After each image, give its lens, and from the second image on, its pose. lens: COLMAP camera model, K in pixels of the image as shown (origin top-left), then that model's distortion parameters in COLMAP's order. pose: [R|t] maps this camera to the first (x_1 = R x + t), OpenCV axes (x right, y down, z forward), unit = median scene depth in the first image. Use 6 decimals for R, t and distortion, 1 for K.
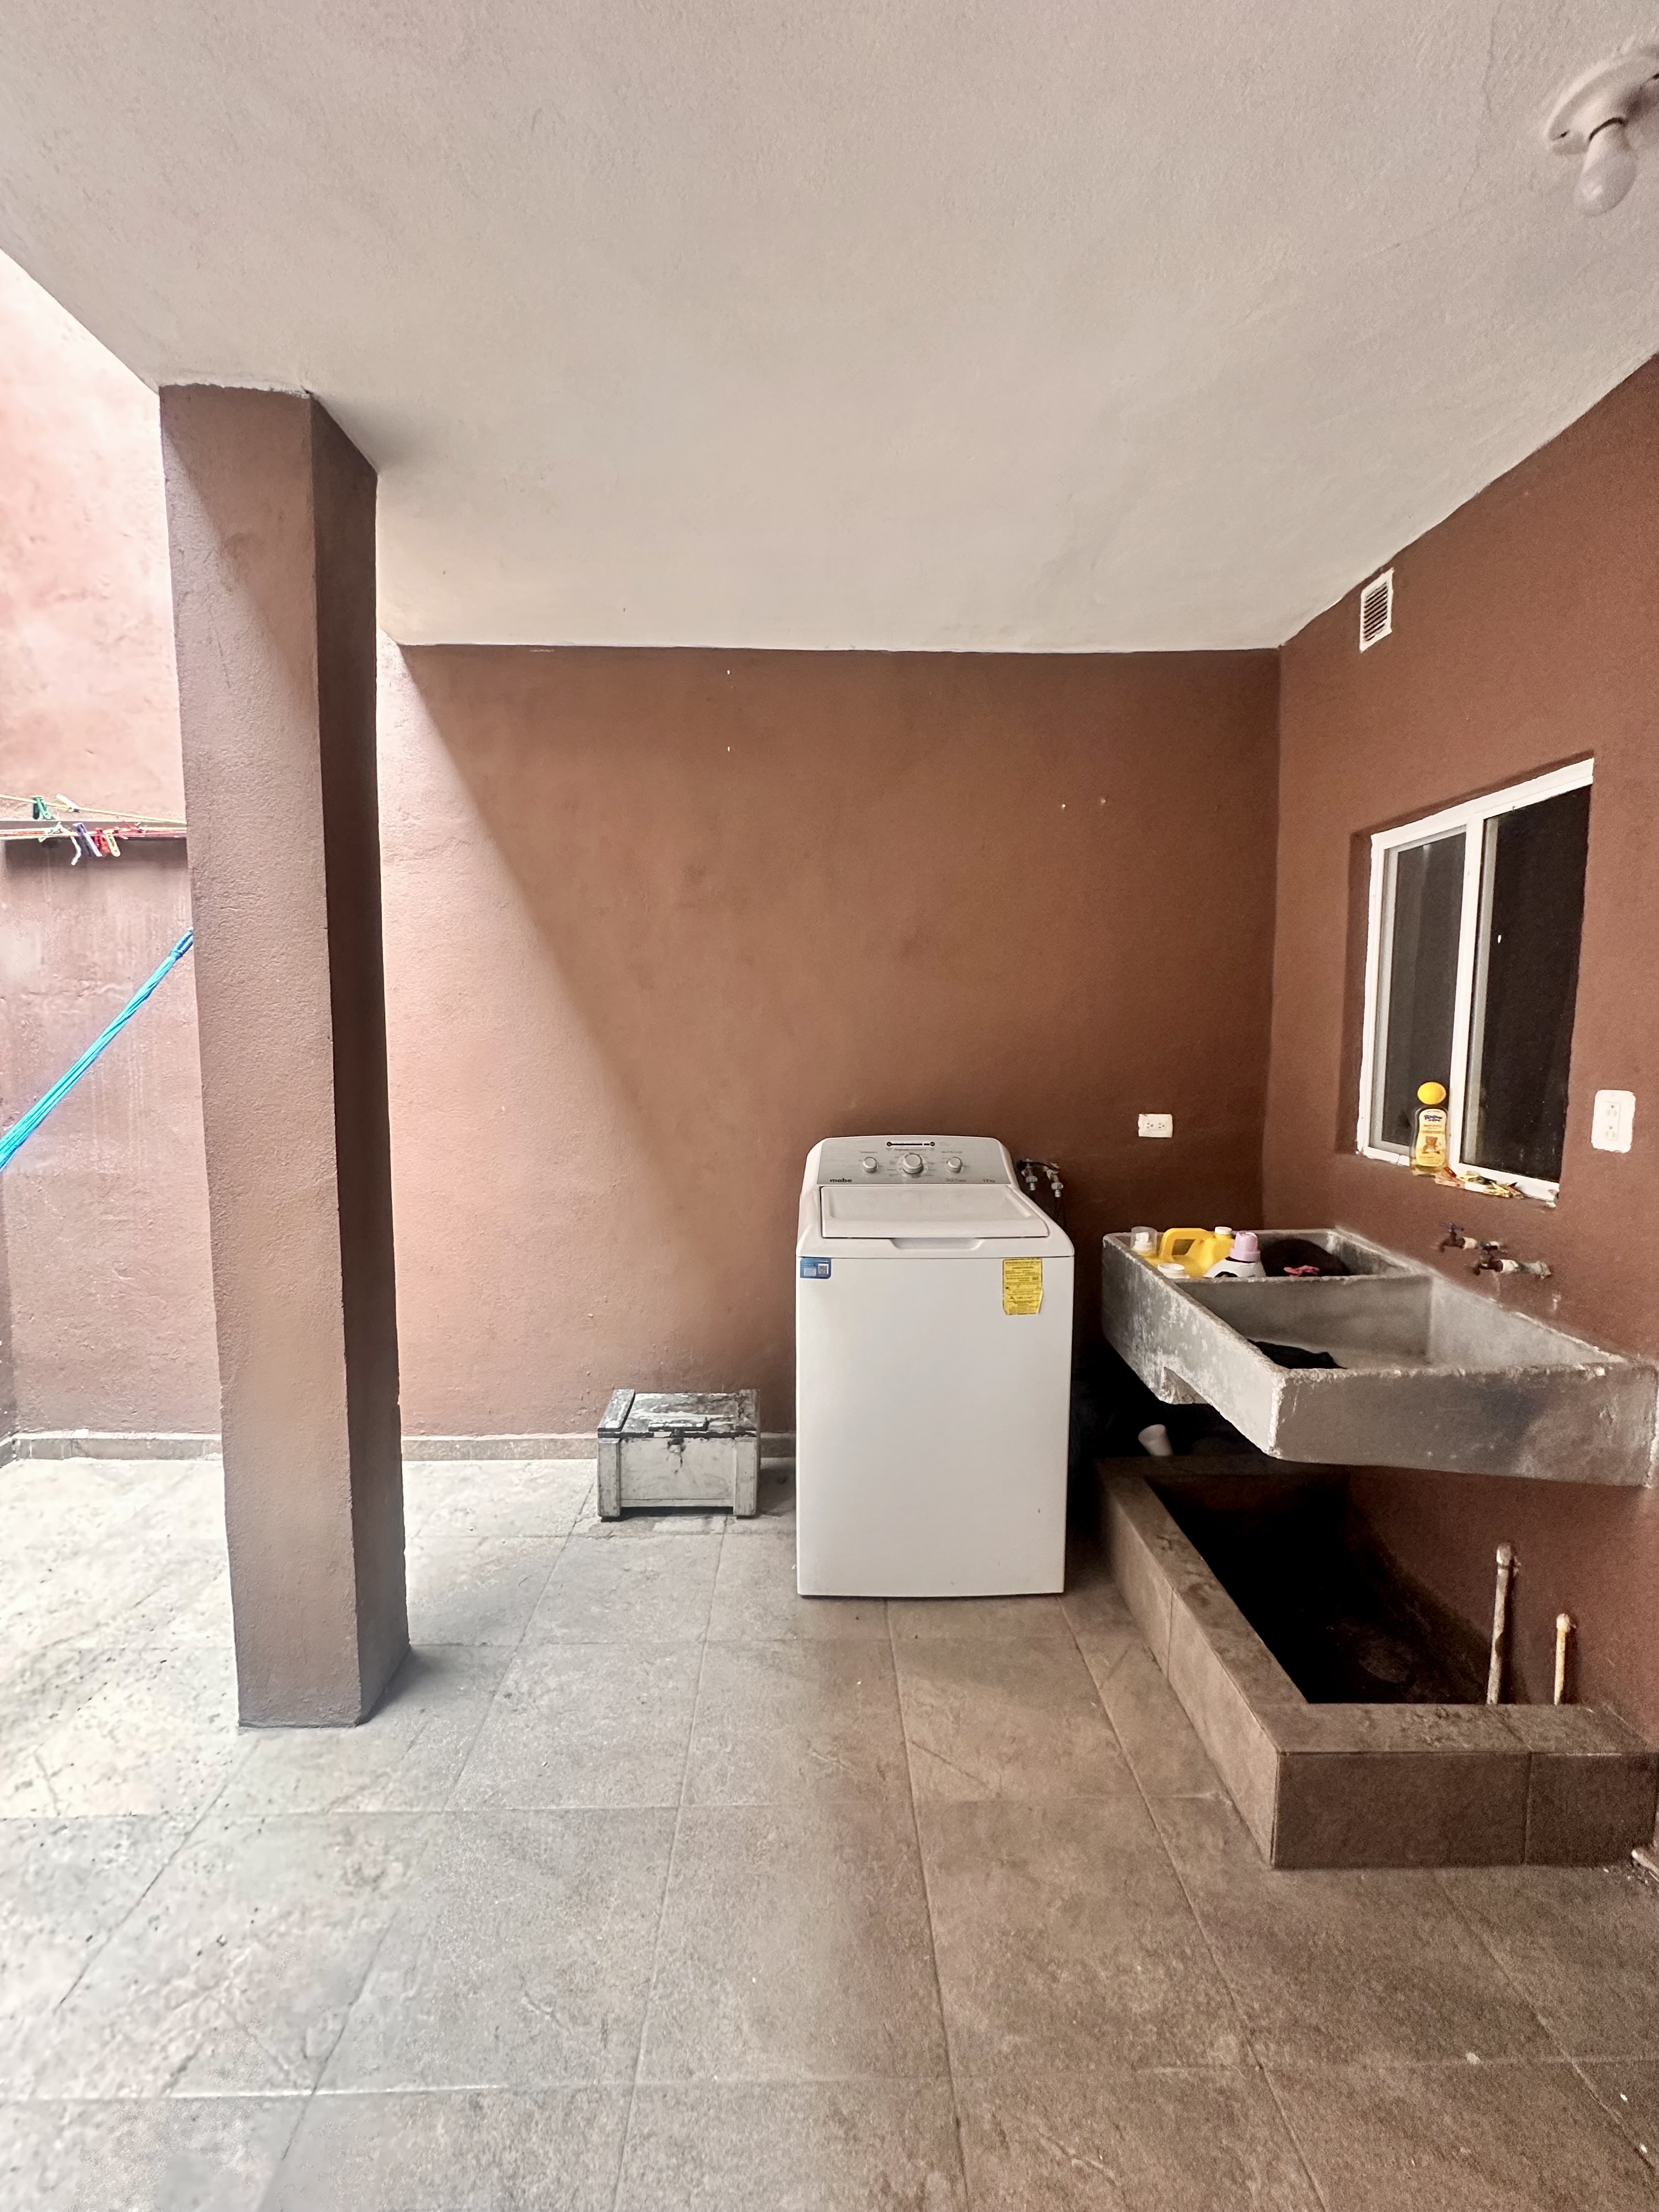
lens RADIAL K [[869.6, 0, 829.5], [0, 869.6, 1106.0], [0, 0, 1]] dist [0.000302, 0.000305]
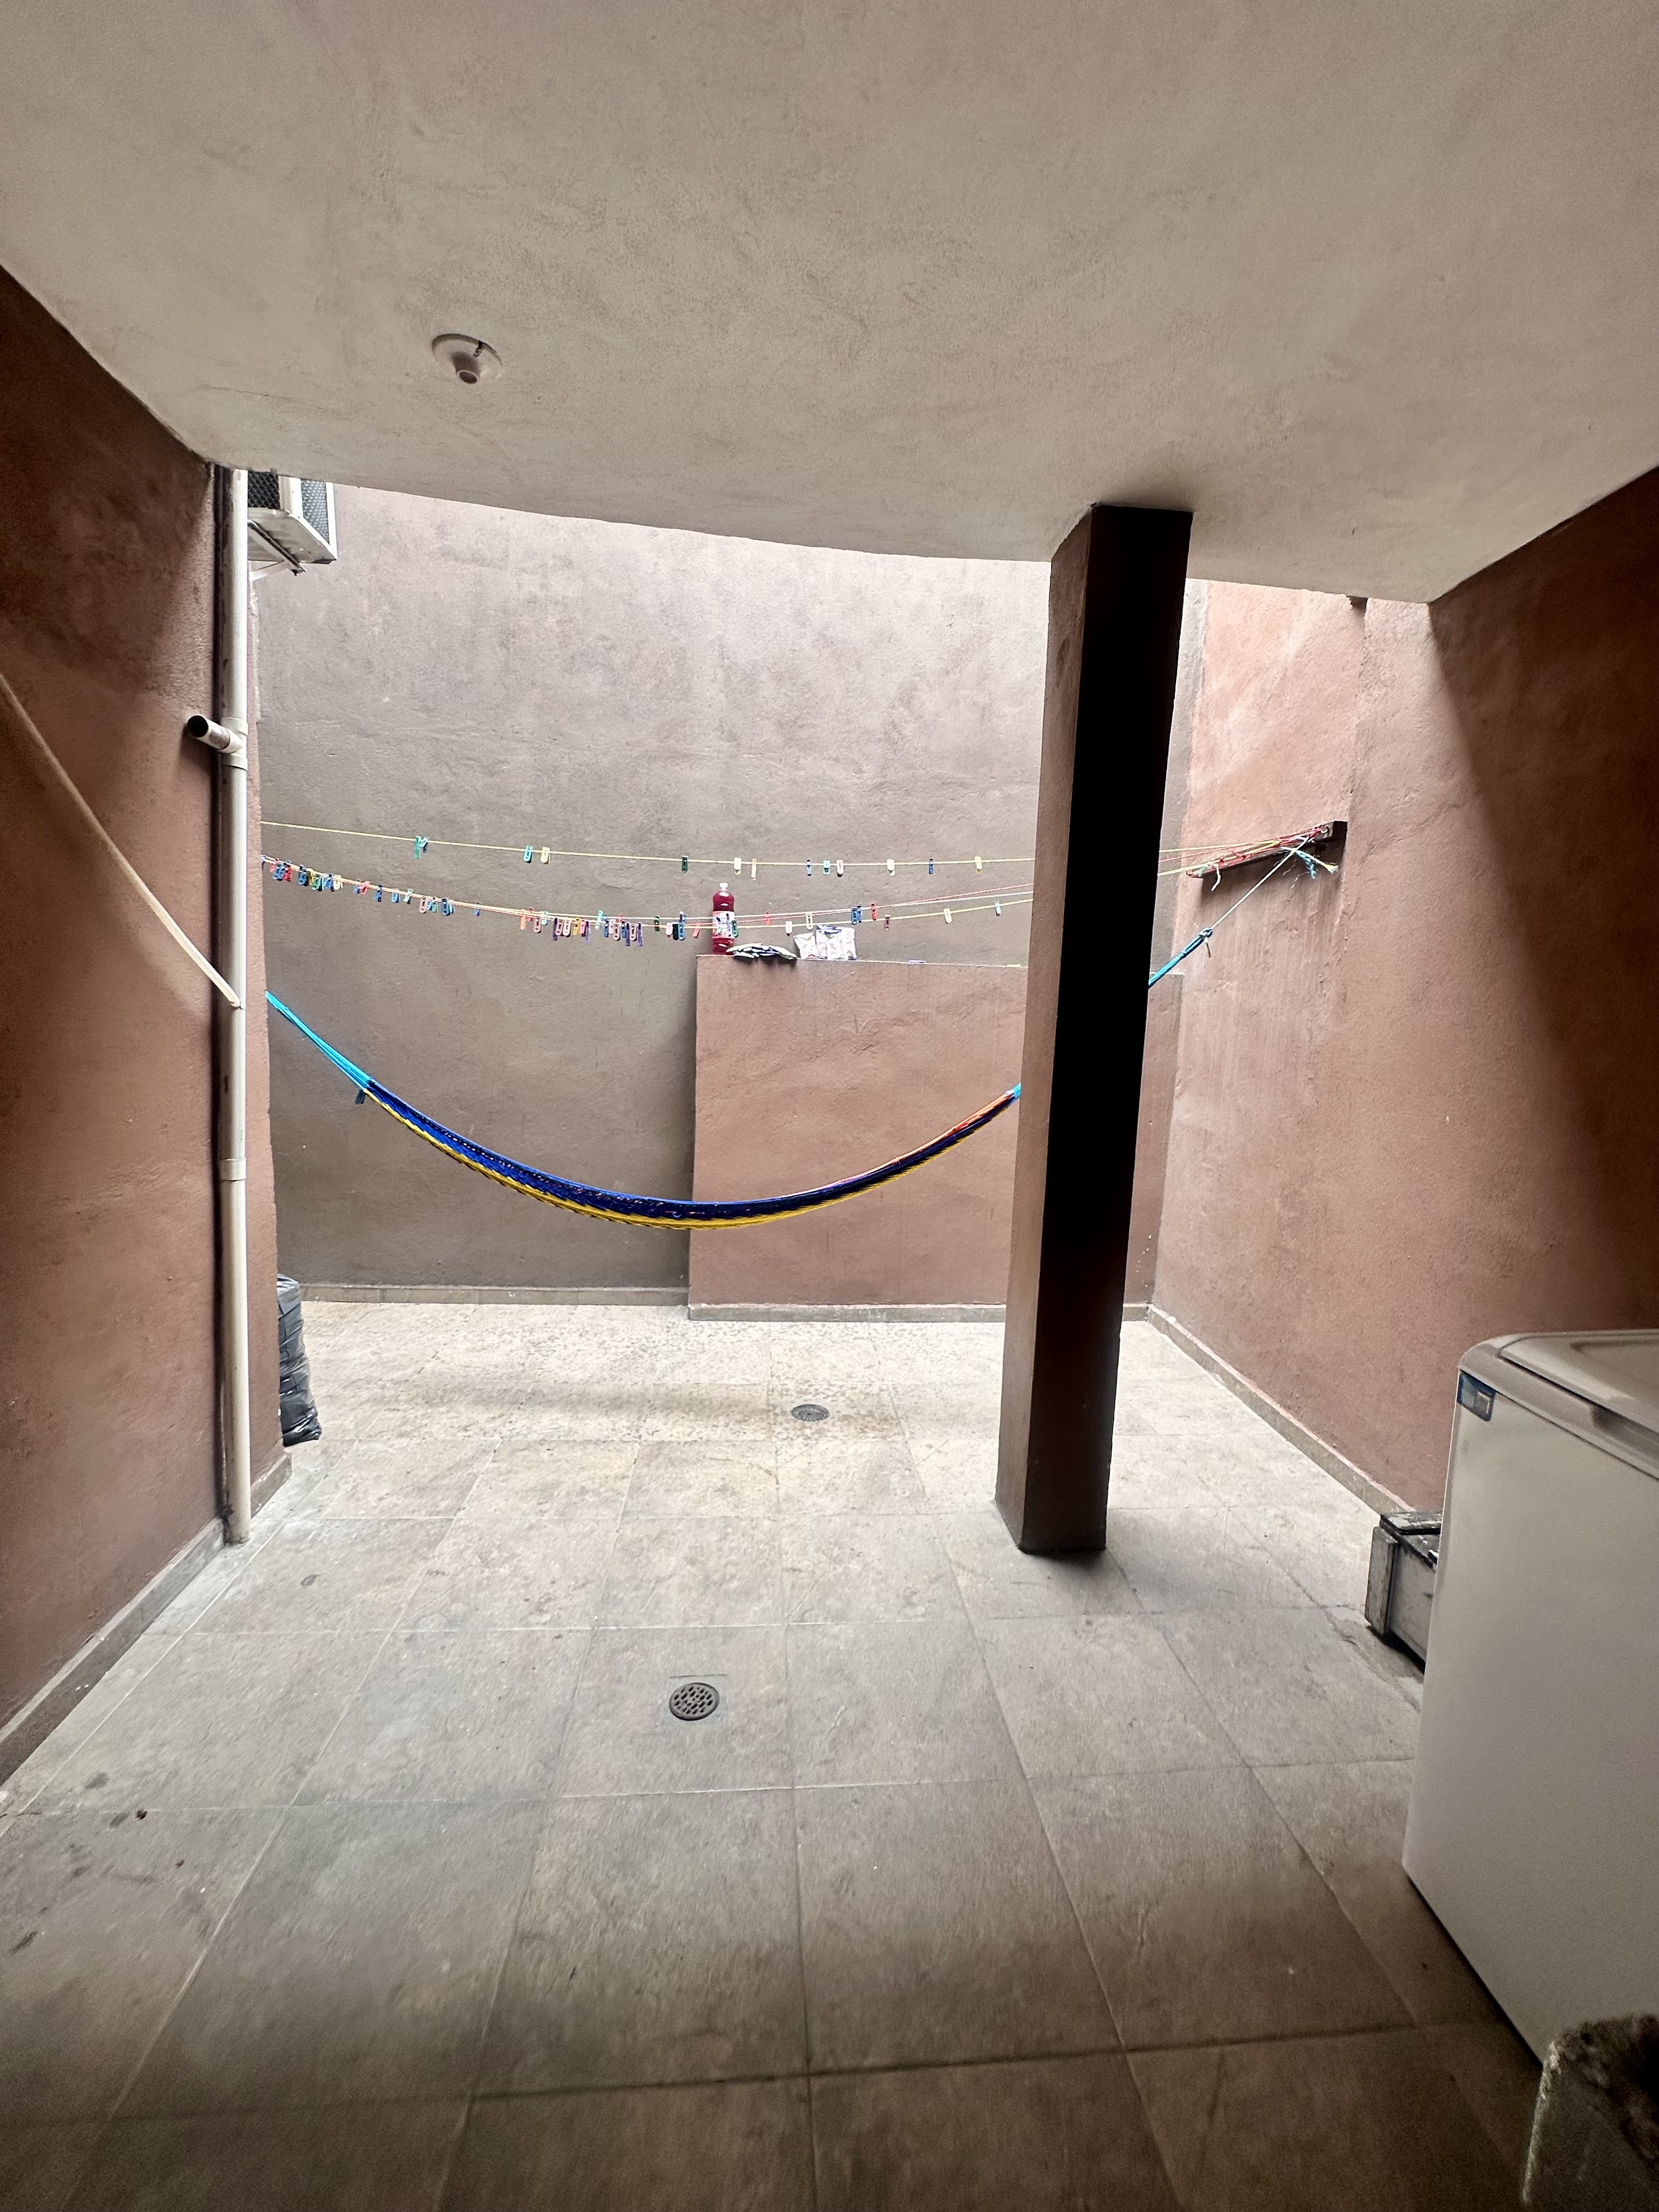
lens RADIAL K [[869.6, 0, 829.5], [0, 869.6, 1106.0], [0, 0, 1]] dist [0.000302, 0.000305]
pose [[0.083655, 0.115614, -0.989765, 0.446318], [-0.128915, 0.986156, 0.104296, -0.021943], [0.988121, 0.118870, 0.097401, 0.368544]]
